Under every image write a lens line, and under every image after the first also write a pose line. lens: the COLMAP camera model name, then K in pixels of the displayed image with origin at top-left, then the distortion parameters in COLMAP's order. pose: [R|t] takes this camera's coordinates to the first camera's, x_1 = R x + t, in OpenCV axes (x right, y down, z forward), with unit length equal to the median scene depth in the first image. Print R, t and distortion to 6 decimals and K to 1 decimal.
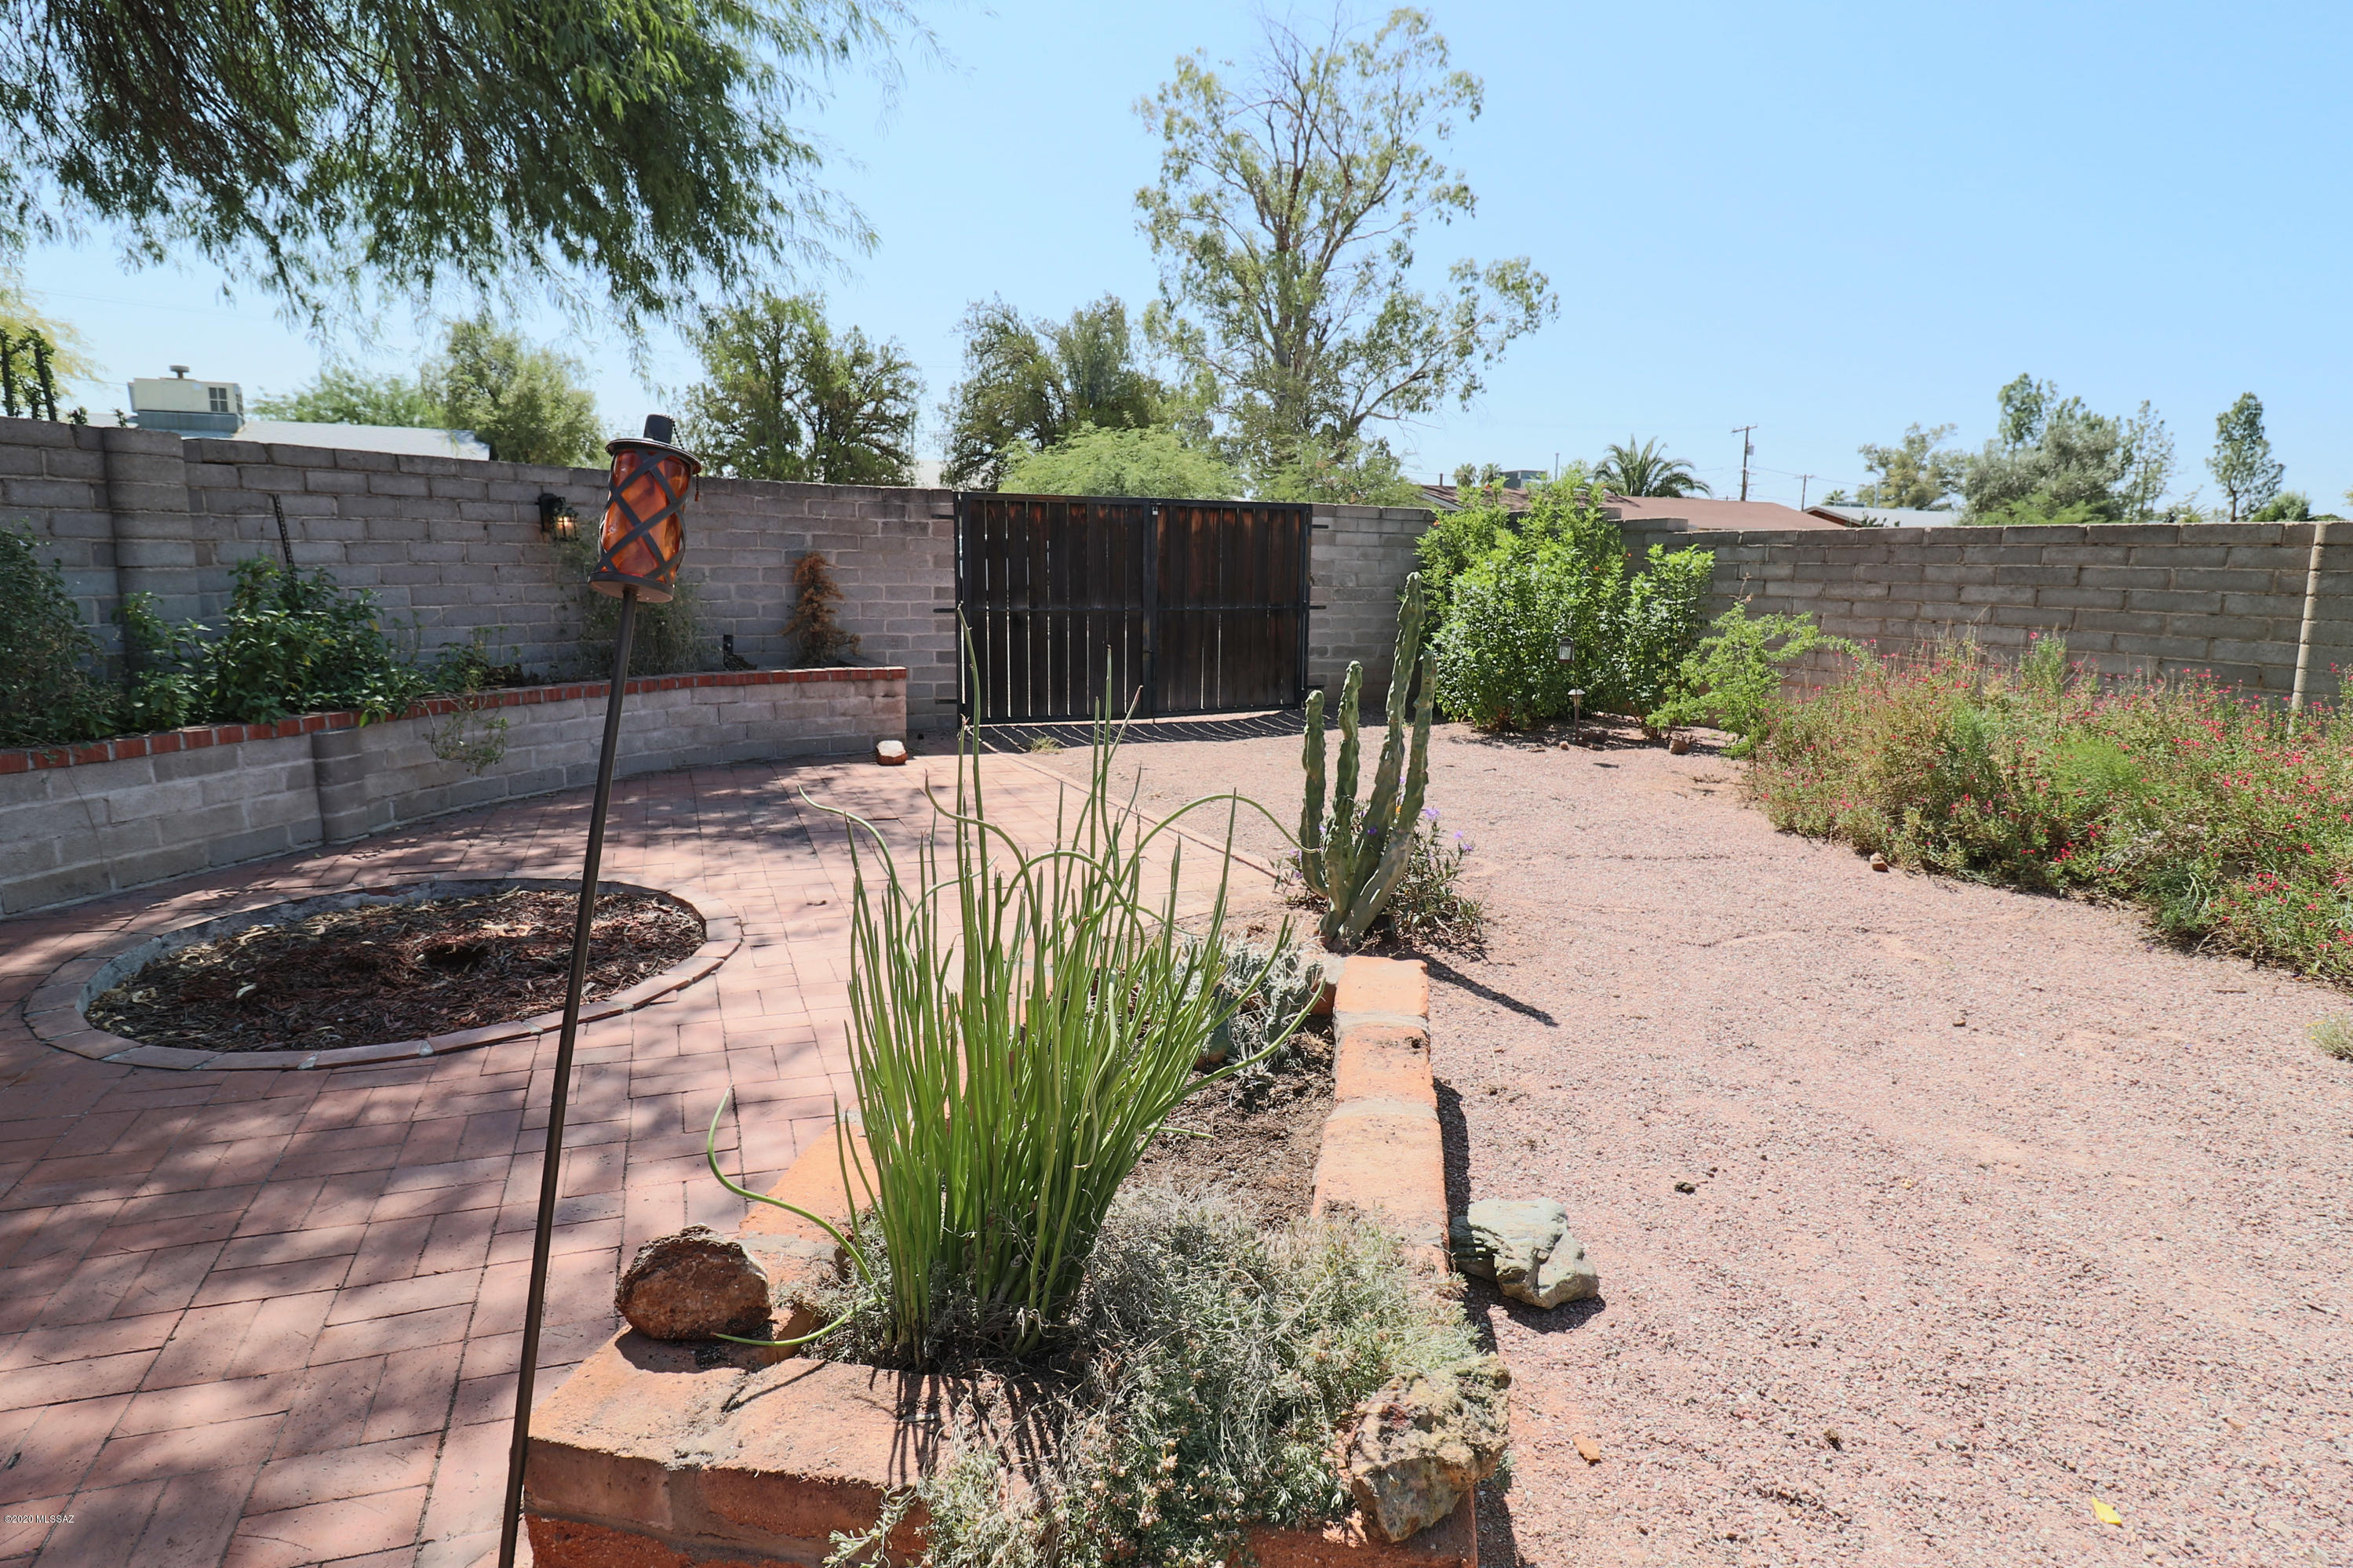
lens RADIAL K [[1219.9, 0, 1170.2], [0, 1219.9, 781.3], [0, 0, 1]] dist [-0.017242, -0.004887]
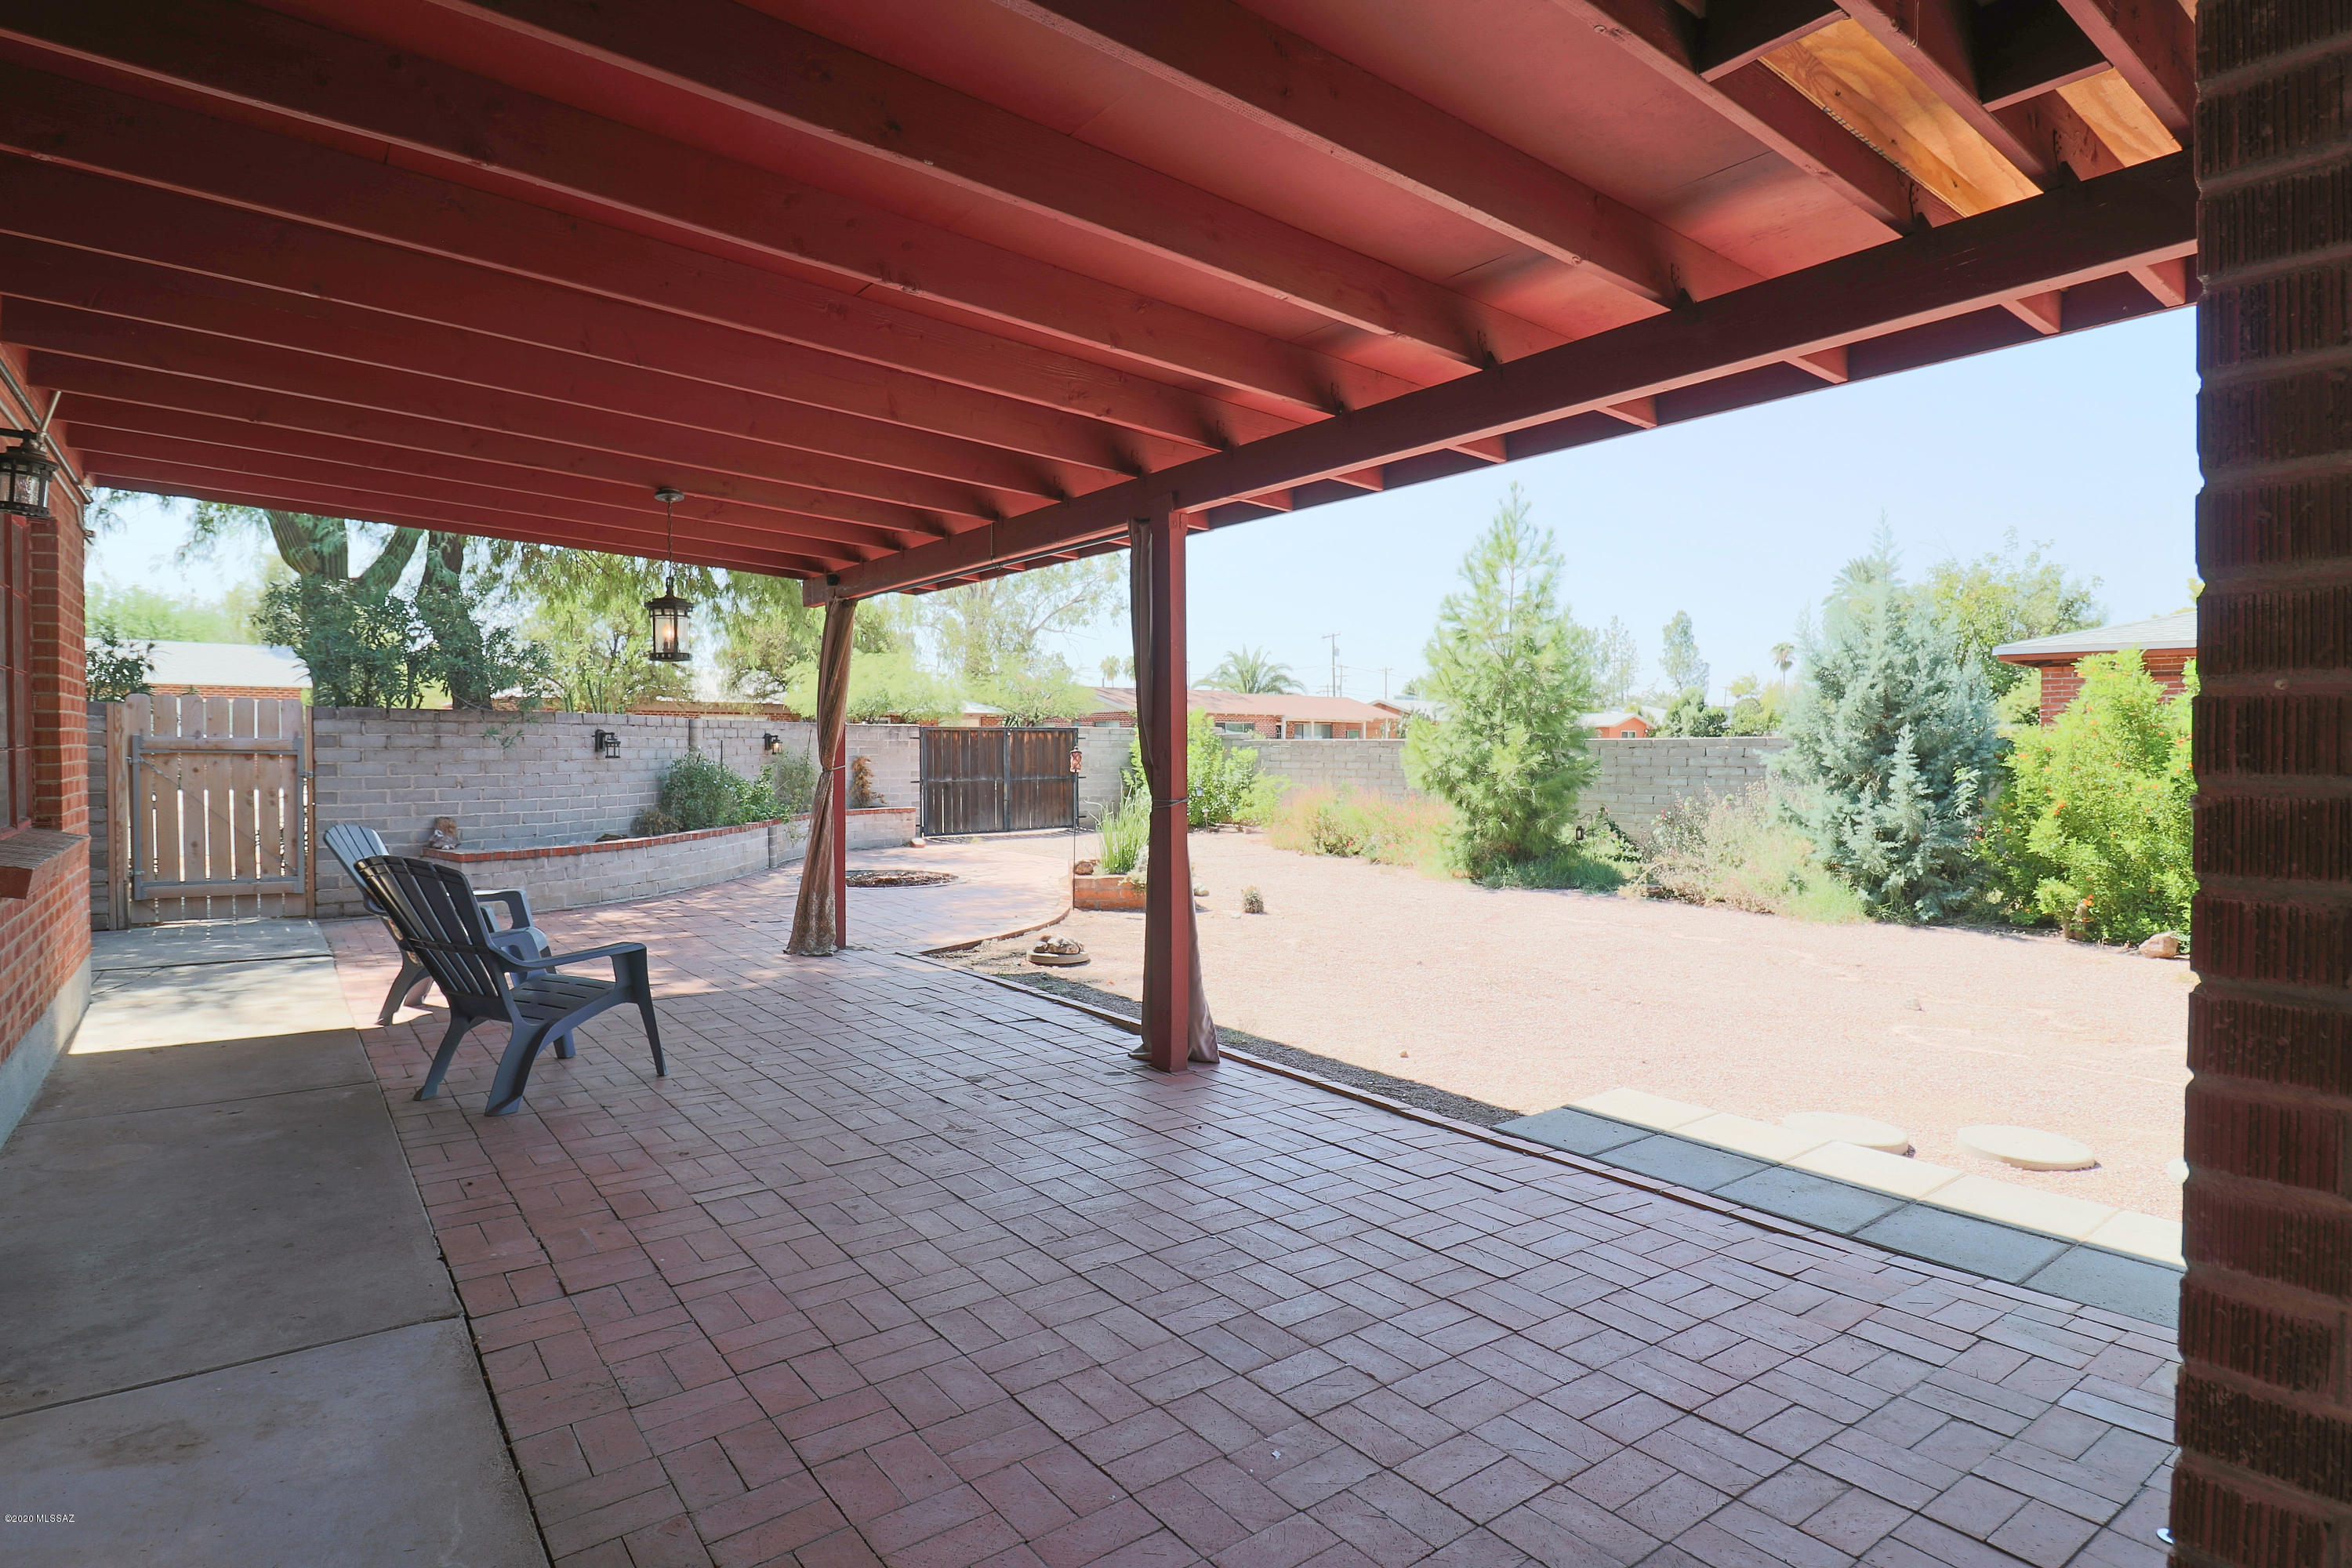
lens RADIAL K [[1219.5, 0, 1177.1], [0, 1219.5, 779.1], [0, 0, 1]] dist [-0.017242, -0.004887]
pose [[0.958214, -0.018882, 0.285428, -0.059661], [0.060655, 0.988541, -0.138231, 0.029024], [-0.279547, 0.149768, 0.948379, -0.187539]]
